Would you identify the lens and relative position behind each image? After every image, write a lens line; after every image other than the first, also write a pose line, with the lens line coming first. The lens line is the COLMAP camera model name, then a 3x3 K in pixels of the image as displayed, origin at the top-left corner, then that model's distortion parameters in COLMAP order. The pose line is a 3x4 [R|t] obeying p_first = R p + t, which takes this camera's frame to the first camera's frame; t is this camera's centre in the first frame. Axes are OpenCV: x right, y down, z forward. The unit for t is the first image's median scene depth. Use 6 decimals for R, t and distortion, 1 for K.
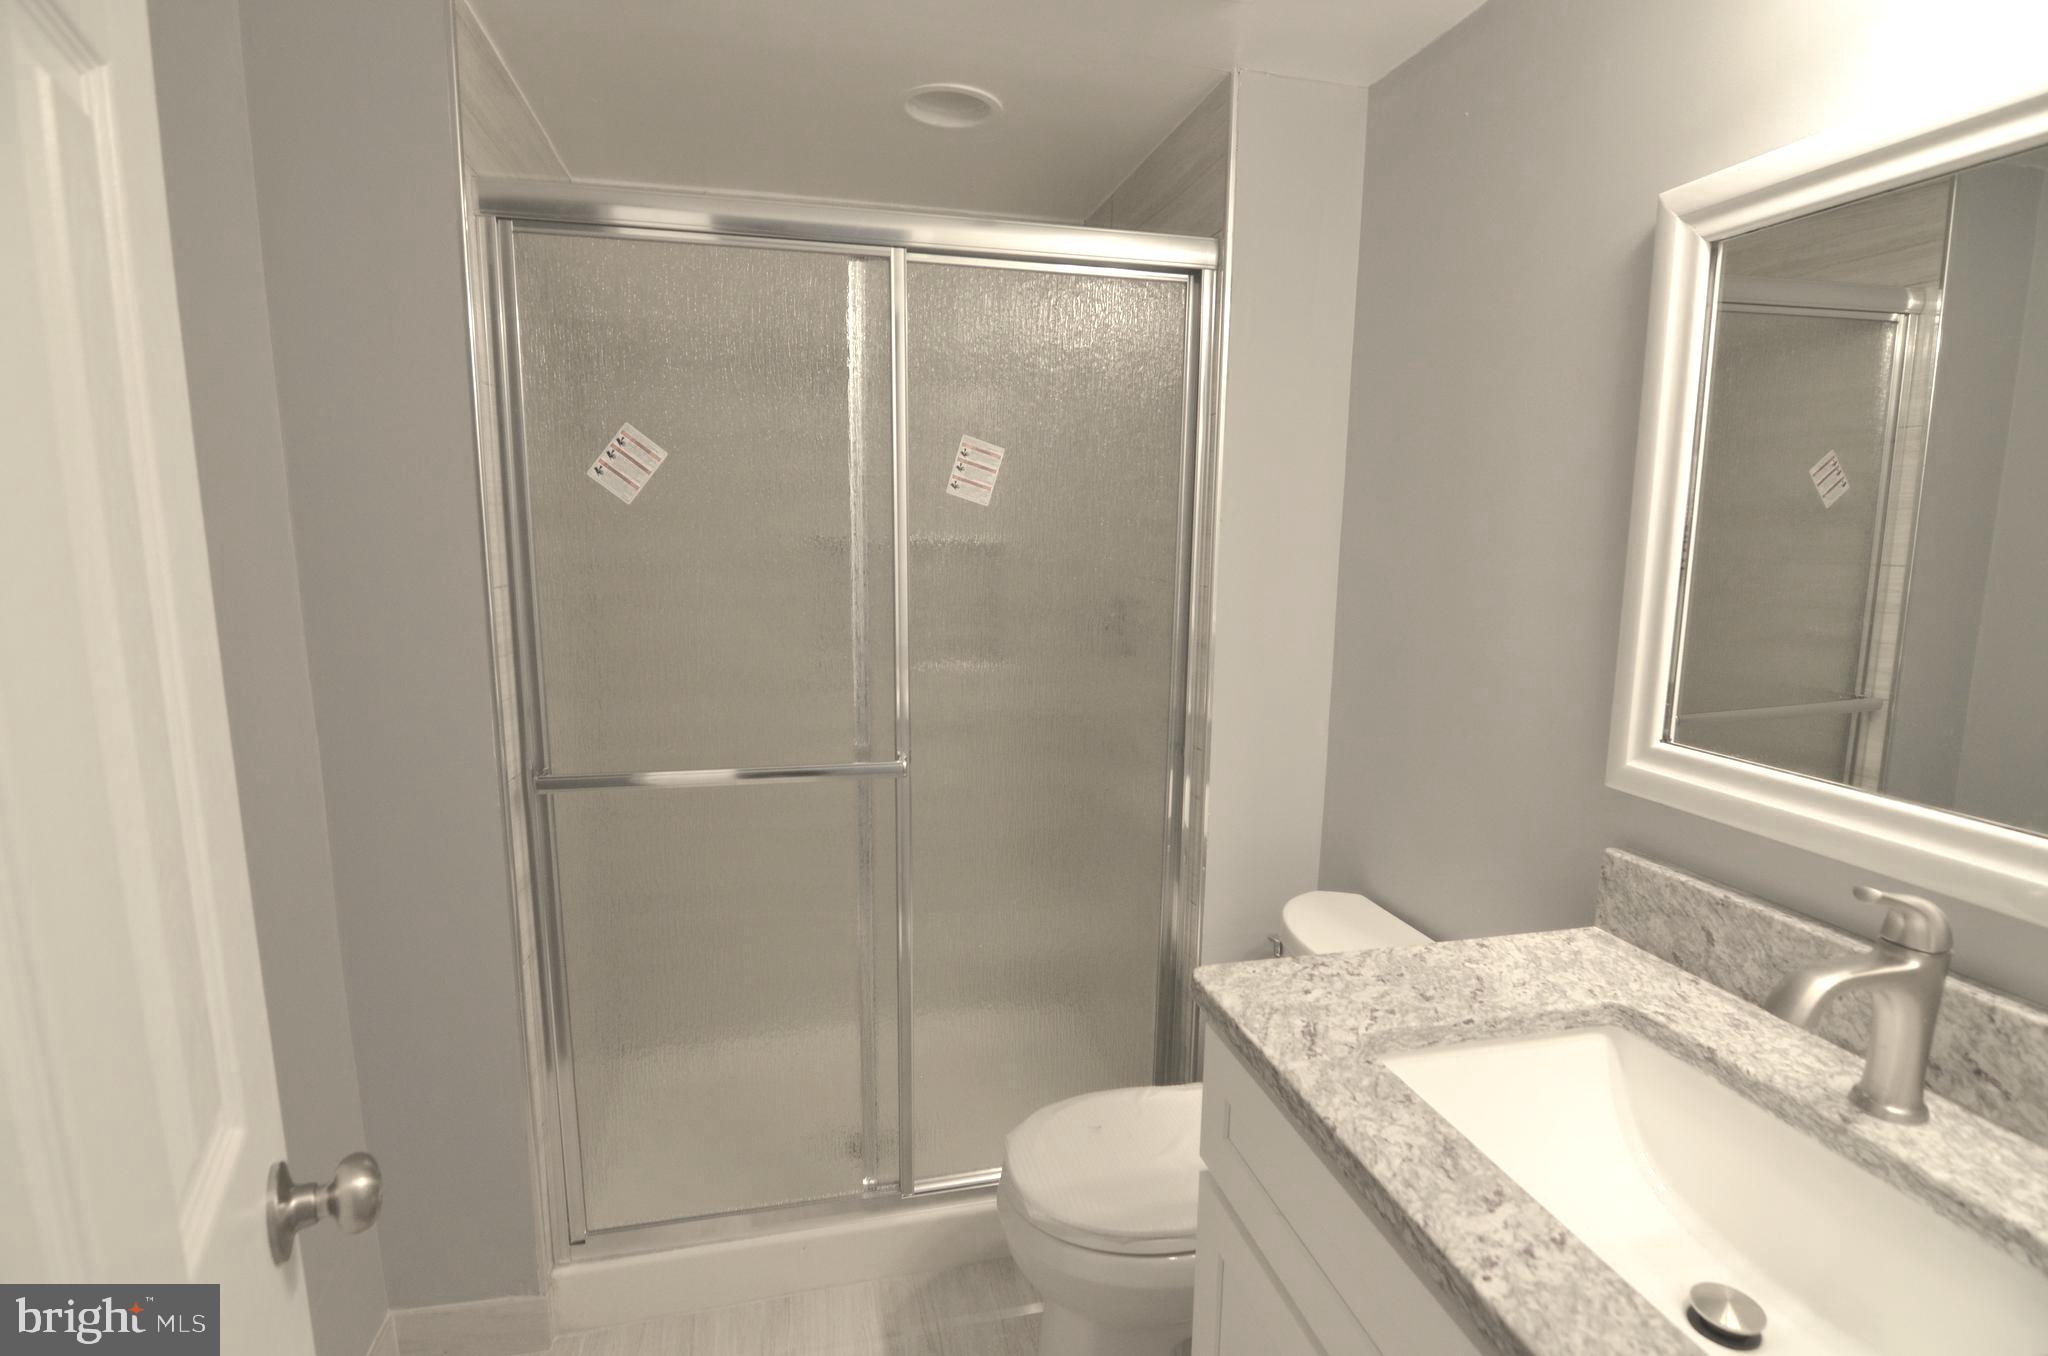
lens RADIAL K [[980.7, 0, 1037.9], [0, 980.7, 690.7], [0, 0, 1]] dist [-0.011334, -0.008387]
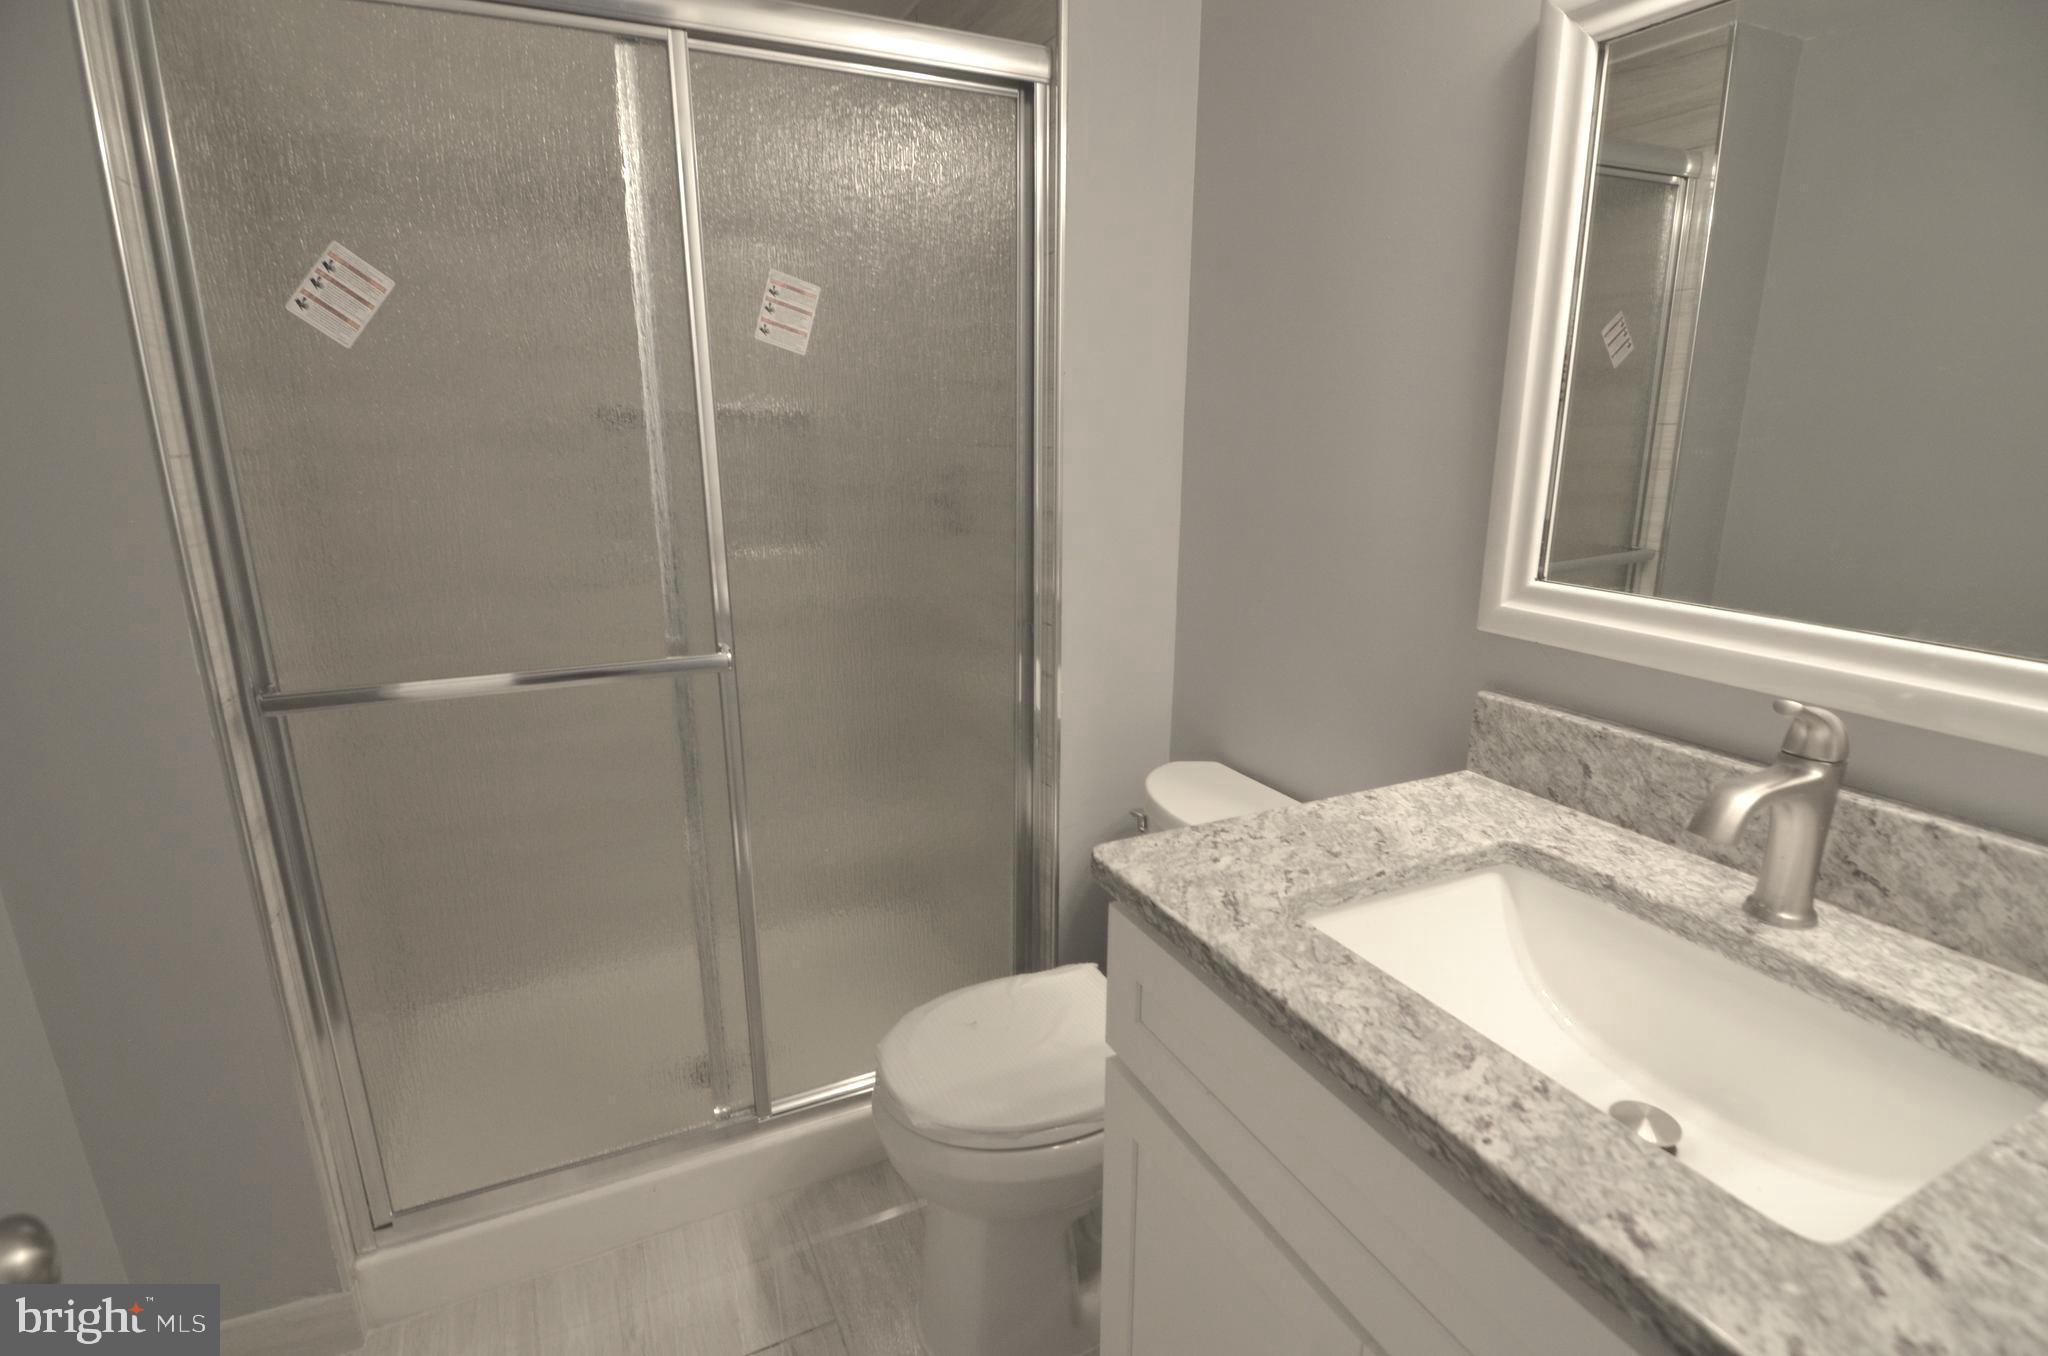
lens RADIAL K [[980.7, 0, 1036.5], [0, 980.7, 689.4], [0, 0, 1]] dist [-0.011334, -0.008387]
pose [[0.978343, -0.064392, 0.196718, -0.044212], [0.043944, 0.993330, 0.106603, 0.025554], [-0.202270, -0.095650, 0.974648, 0.092126]]
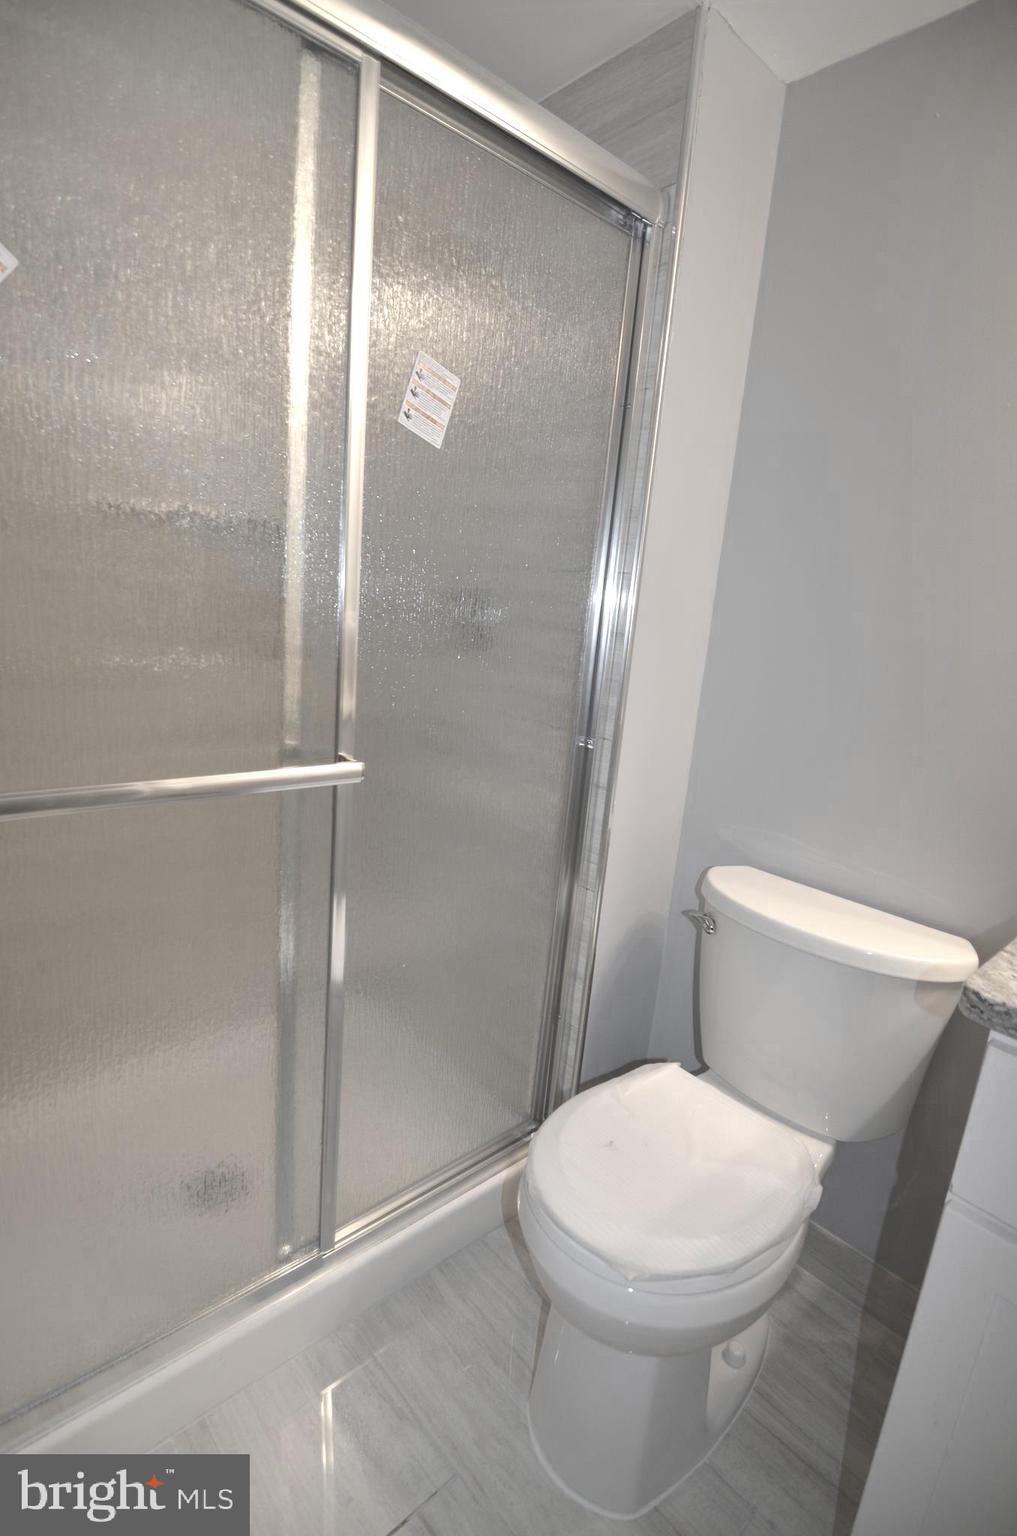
lens RADIAL K [[735.5, 0, 484.8], [0, 735.5, 764.7], [0, 0, 1]] dist [-0.011334, -0.008387]
pose [[0.892062, -0.039985, 0.450140, -0.339157], [-0.000526, 0.995986, 0.089513, 0.024515], [-0.451912, -0.080088, 0.888460, 0.454599]]
